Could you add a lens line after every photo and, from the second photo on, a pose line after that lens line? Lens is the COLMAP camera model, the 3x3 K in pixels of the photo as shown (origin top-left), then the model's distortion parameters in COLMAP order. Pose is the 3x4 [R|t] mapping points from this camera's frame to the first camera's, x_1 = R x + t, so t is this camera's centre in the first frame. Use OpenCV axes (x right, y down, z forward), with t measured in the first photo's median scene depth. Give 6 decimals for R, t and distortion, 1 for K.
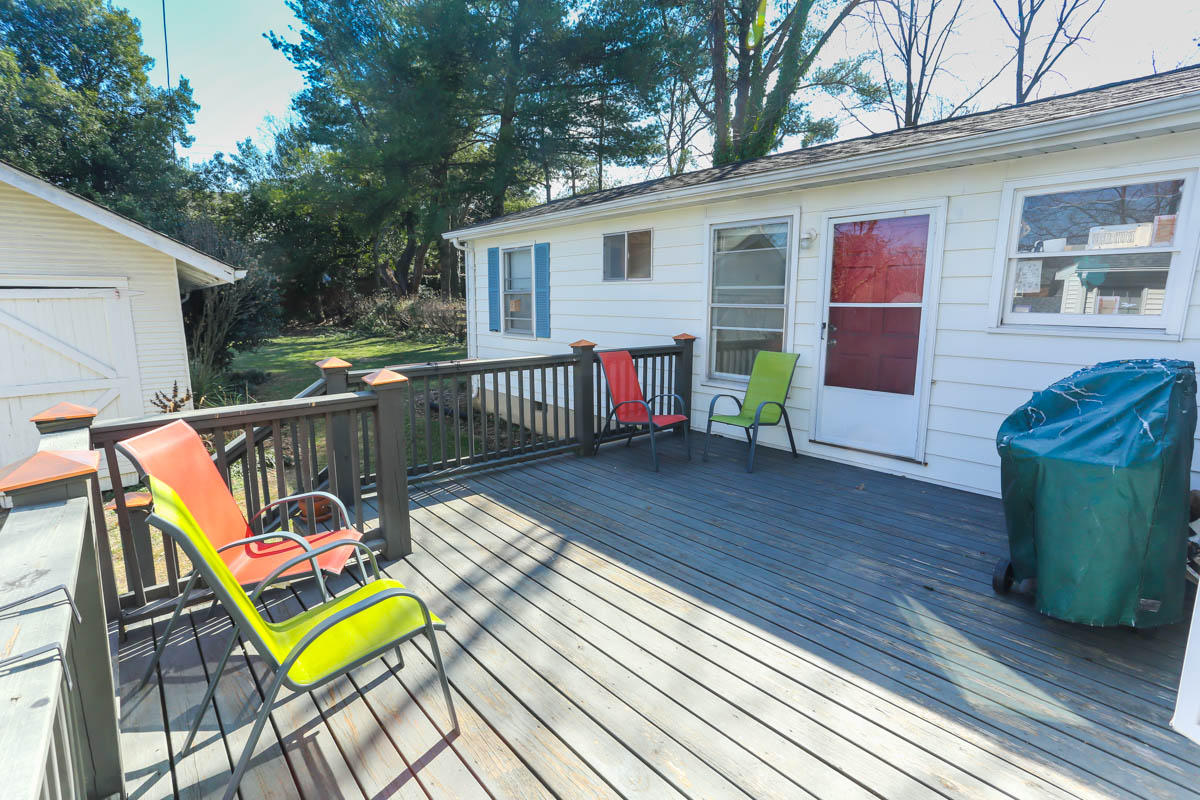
lens RADIAL K [[585.2, 0, 600.0], [0, 585.2, 400.0], [0, 0, 1]] dist [-0.002200, -0.000241]
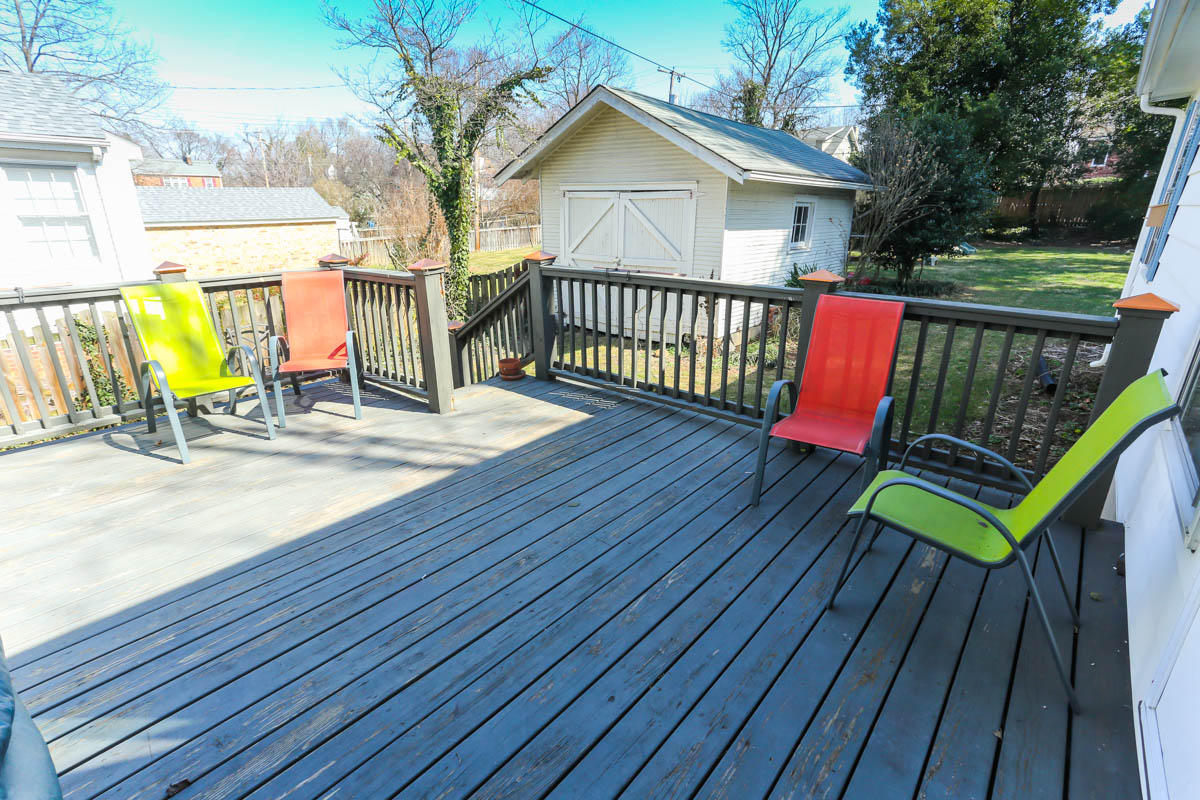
lens RADIAL K [[585.2, 0, 600.0], [0, 585.2, 400.0], [0, 0, 1]] dist [-0.002200, -0.000241]
pose [[0.181006, 0.320526, -0.929785, 0.671470], [-0.174300, 0.940890, 0.290422, -0.139189], [0.967914, 0.109493, 0.226174, 0.815328]]
